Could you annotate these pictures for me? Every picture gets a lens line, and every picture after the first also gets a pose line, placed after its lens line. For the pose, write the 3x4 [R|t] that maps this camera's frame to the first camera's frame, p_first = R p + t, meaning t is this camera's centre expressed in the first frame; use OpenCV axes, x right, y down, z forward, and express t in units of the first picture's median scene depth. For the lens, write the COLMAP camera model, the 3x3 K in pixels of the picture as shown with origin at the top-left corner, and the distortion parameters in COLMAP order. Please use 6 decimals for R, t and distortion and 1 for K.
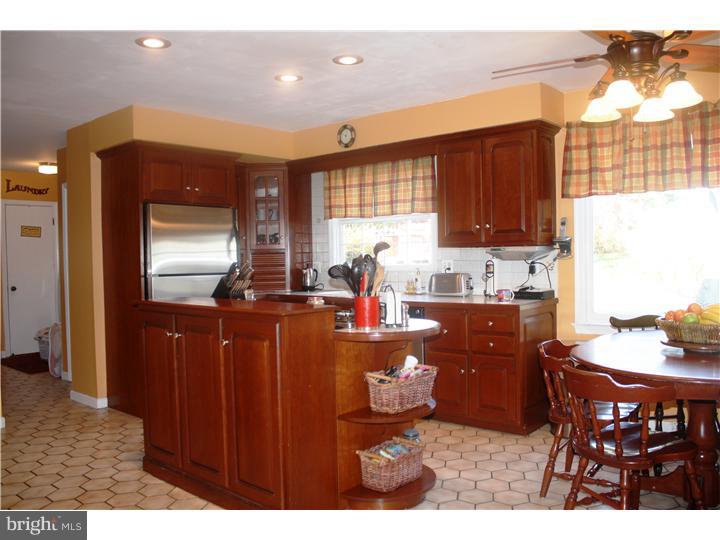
lens RADIAL K [[620.6, 0, 365.2], [0, 620.6, 267.1], [0, 0, 1]] dist [-0.089228, 0.013309]
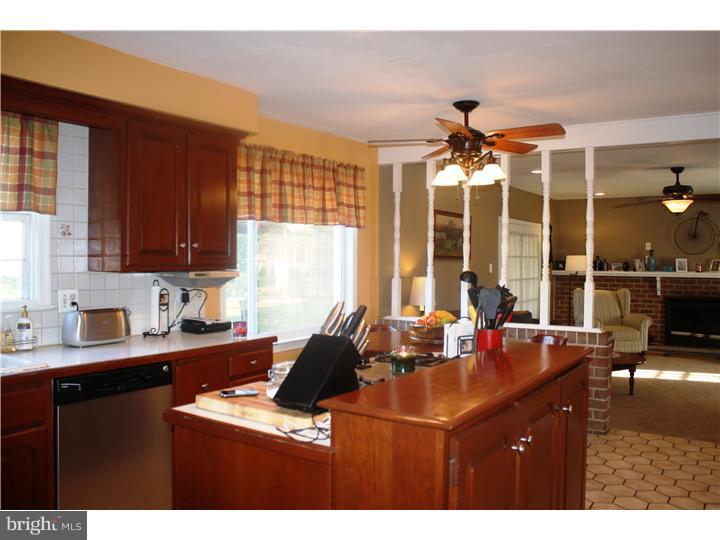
lens RADIAL K [[620.6, 0, 365.2], [0, 620.6, 267.1], [0, 0, 1]] dist [-0.089228, 0.013309]
pose [[-0.145281, 0.000390, 0.989390, -0.602985], [0.015858, 0.999872, 0.001935, -0.035566], [-0.989263, 0.015971, -0.145269, 0.887073]]
